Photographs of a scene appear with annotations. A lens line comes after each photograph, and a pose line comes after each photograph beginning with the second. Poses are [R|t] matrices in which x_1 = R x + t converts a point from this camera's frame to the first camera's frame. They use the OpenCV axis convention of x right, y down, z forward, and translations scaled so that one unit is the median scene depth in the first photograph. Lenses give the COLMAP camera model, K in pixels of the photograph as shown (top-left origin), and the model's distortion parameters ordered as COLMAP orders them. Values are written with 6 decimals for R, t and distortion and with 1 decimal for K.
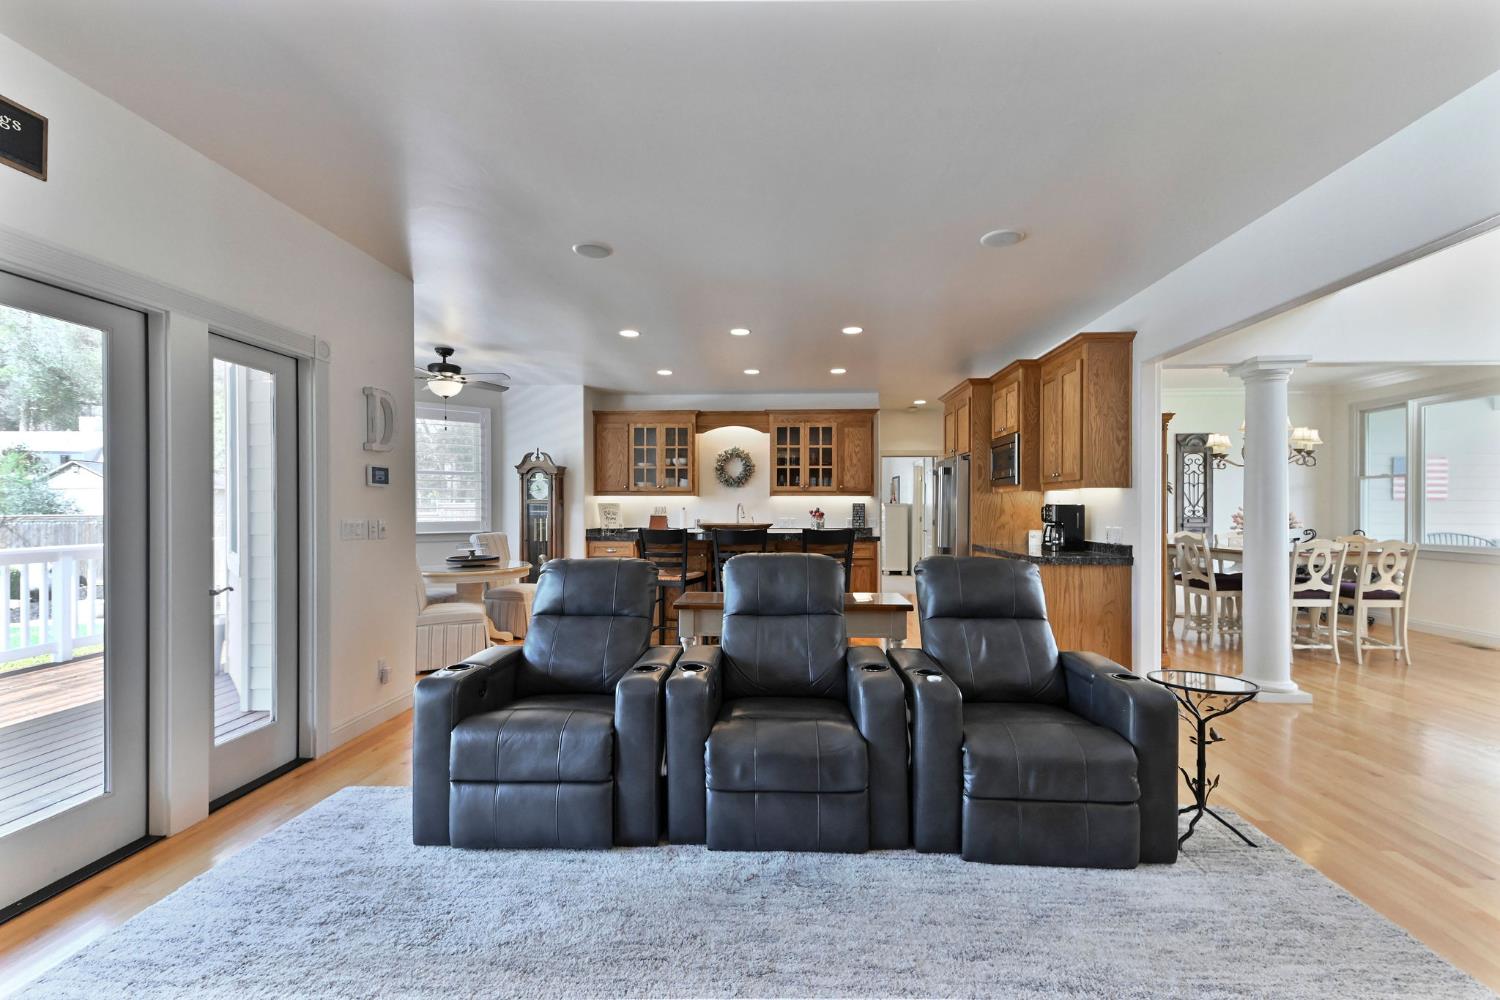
lens RADIAL K [[663.5, 0, 742.1], [0, 663.5, 510.7], [0, 0, 1]] dist [0.015330, -0.001980]
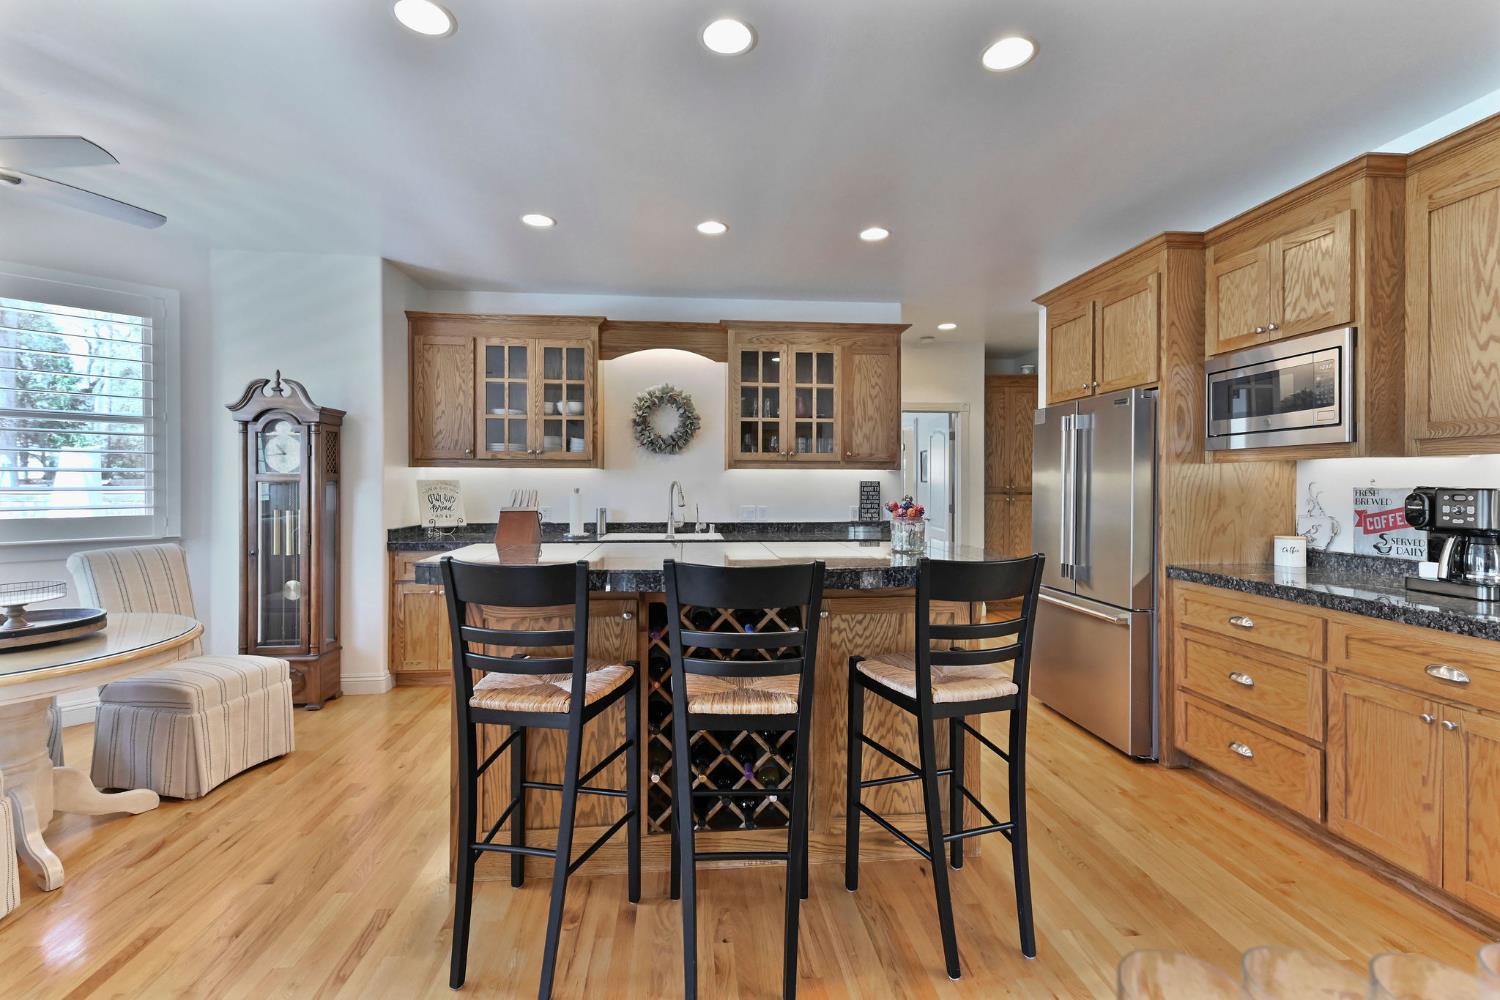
lens RADIAL K [[663.5, 0, 738.3], [0, 663.5, 486.5], [0, 0, 1]] dist [0.015330, -0.001980]
pose [[0.988578, 0.000349, 0.150708, -0.037674], [-0.000391, 1.000000, 0.000251, -0.006810], [-0.150708, -0.000307, 0.988578, 0.421955]]
